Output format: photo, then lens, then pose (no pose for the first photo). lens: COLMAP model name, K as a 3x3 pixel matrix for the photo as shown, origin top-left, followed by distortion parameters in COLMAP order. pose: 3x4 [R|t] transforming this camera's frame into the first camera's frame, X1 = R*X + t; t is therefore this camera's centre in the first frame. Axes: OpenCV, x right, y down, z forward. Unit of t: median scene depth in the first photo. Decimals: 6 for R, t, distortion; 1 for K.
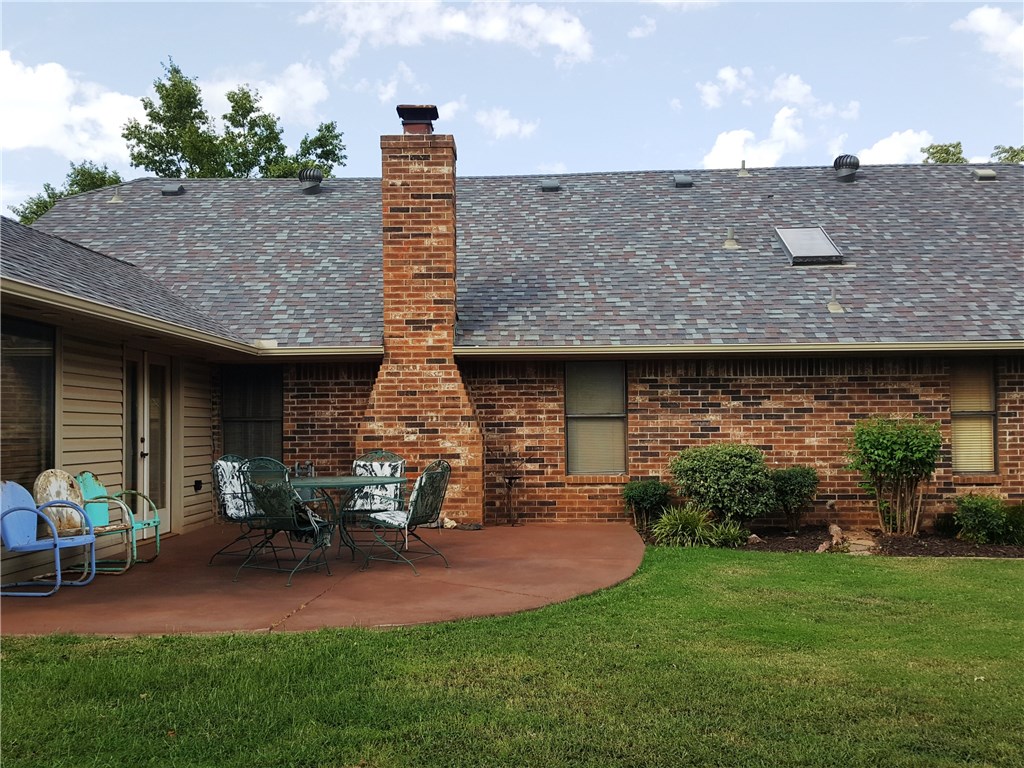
lens RADIAL K [[998.0, 0, 494.0], [0, 998.0, 397.9], [0, 0, 1]] dist [0.159449, -0.335501]
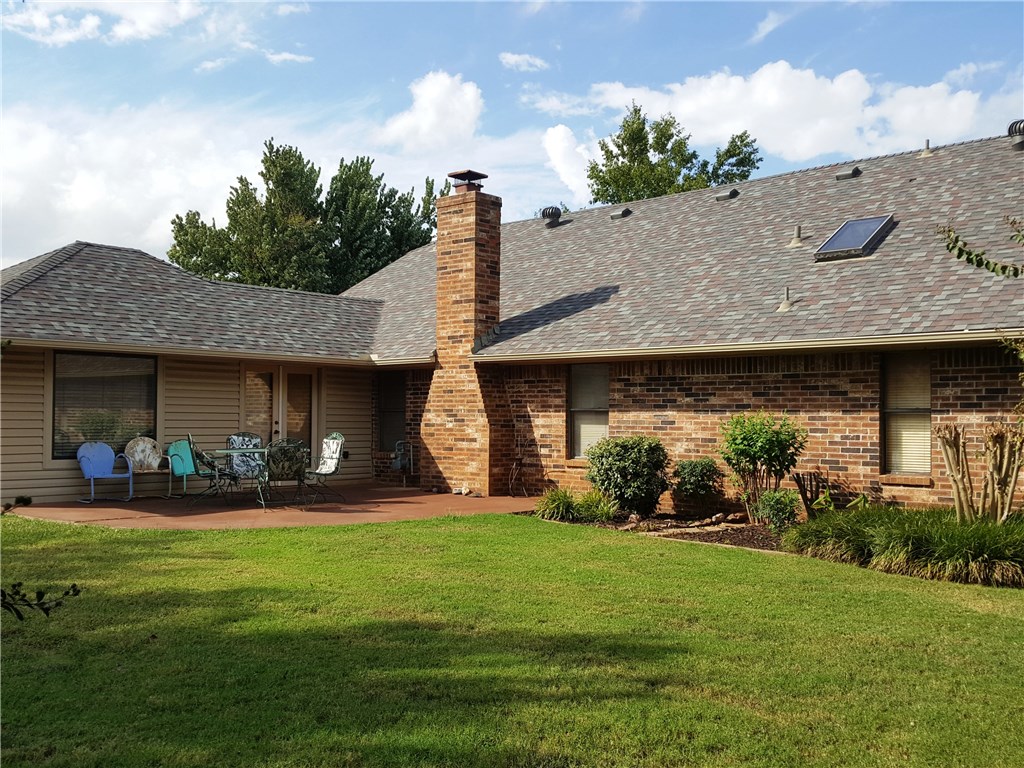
lens RADIAL K [[998.0, 0, 494.0], [0, 998.0, 397.9], [0, 0, 1]] dist [0.159449, -0.335501]
pose [[0.766924, 0.001104, -0.641737, 0.785903], [0.005700, 0.999947, 0.008532, -0.006972], [0.641713, -0.010201, 0.766877, 0.024188]]
